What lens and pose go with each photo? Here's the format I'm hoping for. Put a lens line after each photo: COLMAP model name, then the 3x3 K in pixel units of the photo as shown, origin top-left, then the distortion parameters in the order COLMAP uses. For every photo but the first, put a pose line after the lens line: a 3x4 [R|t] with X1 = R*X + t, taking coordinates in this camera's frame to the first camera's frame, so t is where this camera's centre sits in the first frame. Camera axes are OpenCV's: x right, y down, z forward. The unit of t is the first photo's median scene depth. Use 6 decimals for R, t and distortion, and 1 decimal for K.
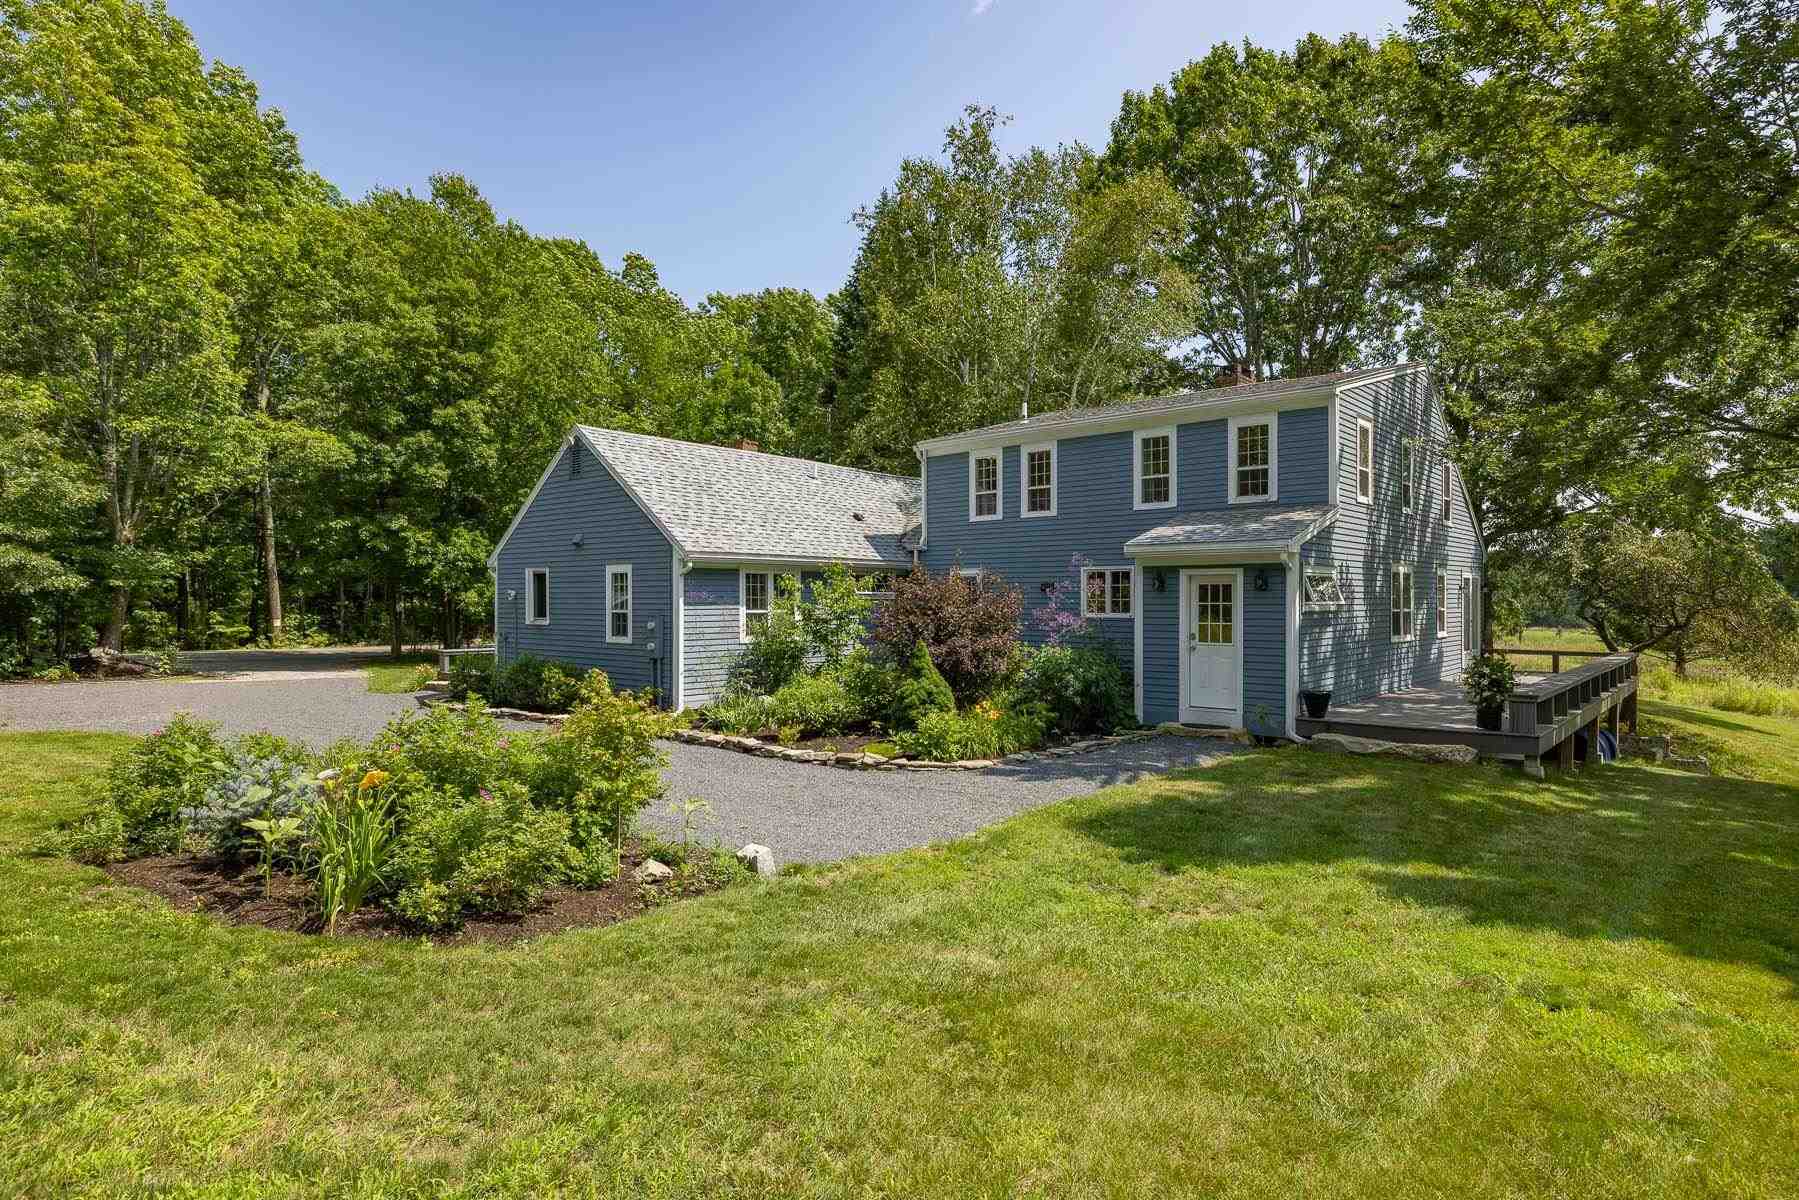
lens RADIAL K [[986.1, 0, 903.1], [0, 986.1, 594.8], [0, 0, 1]] dist [-0.001346, 0.001824]
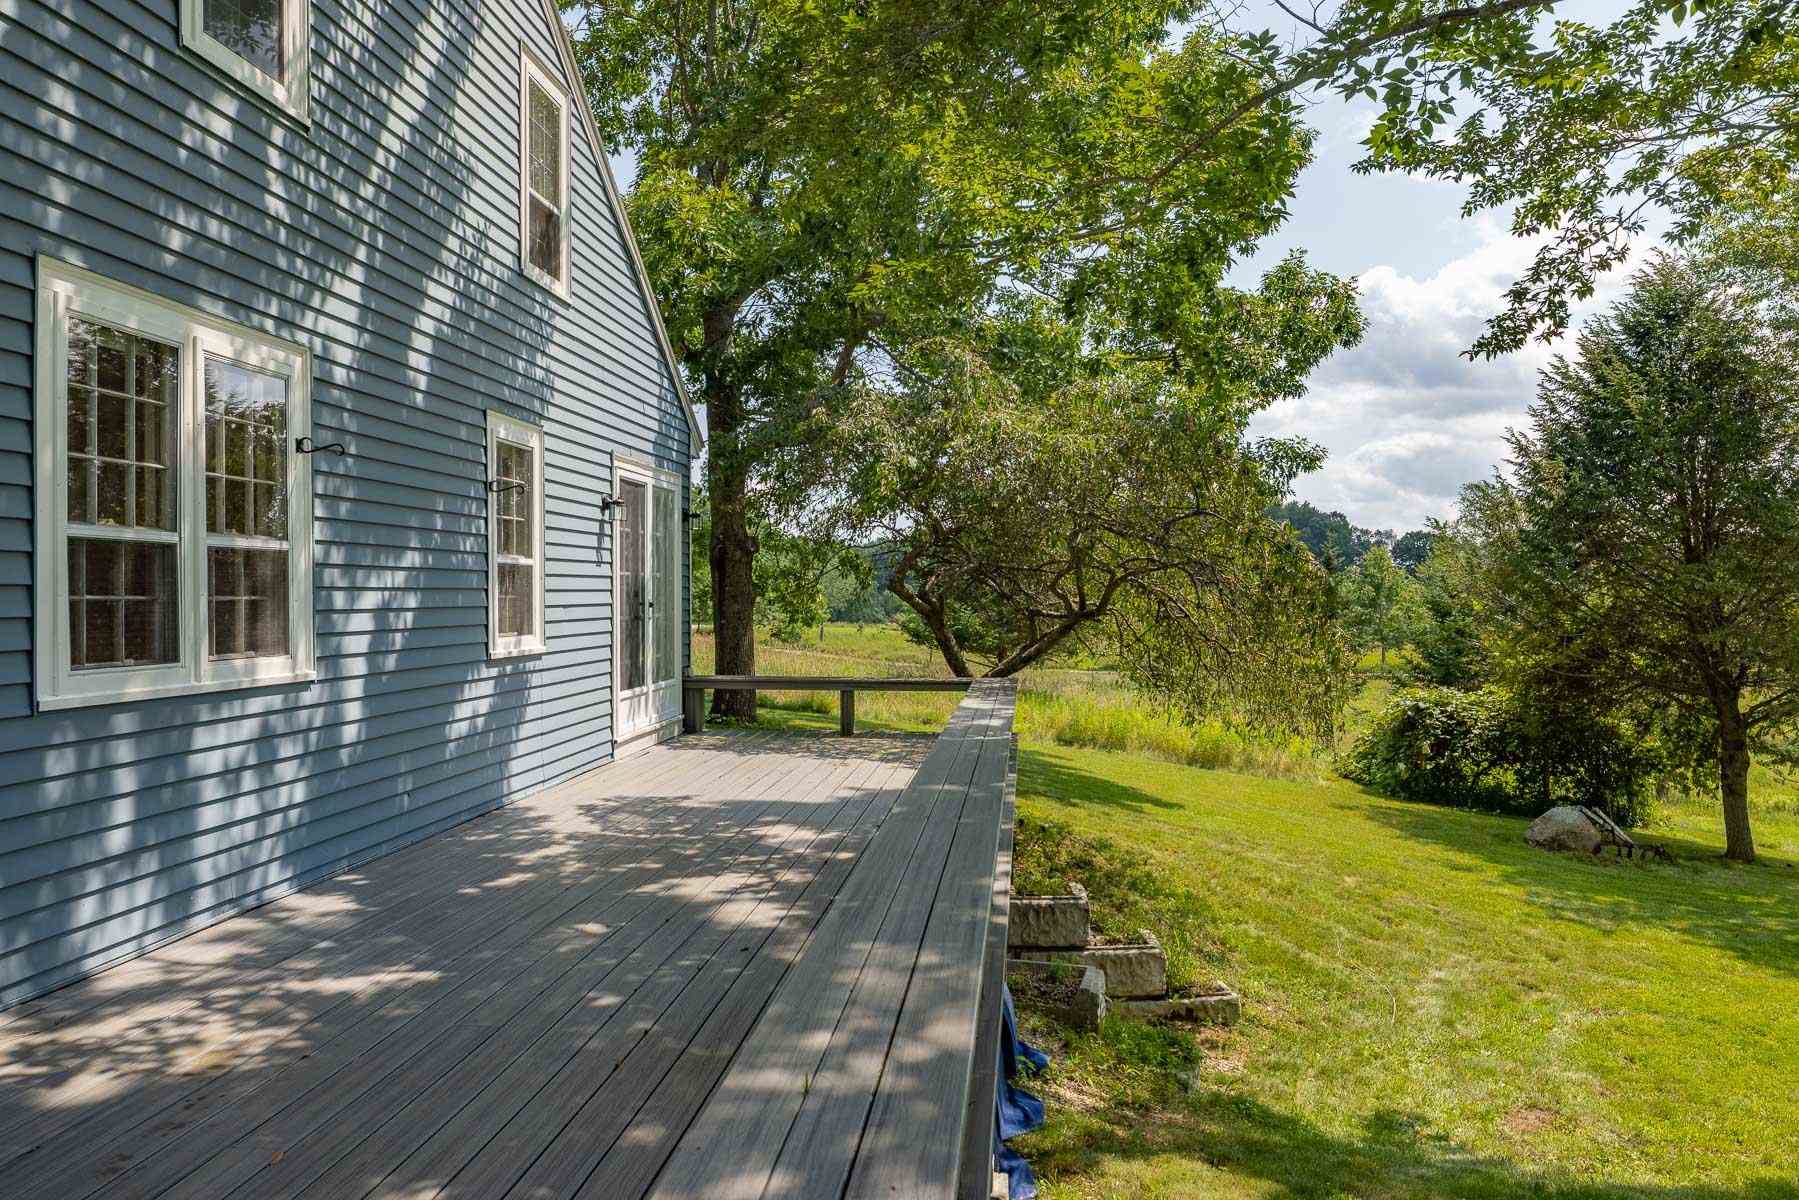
lens RADIAL K [[1239.5, 0, 899.5], [0, 1239.5, 600.0], [0, 0, 1]] dist [-0.000385, -0.000134]
pose [[0.815680, -0.003162, 0.578495, 0.410846], [-0.001367, 0.999972, 0.007393, 0.022895], [-0.578502, -0.006822, 0.815653, 0.611542]]
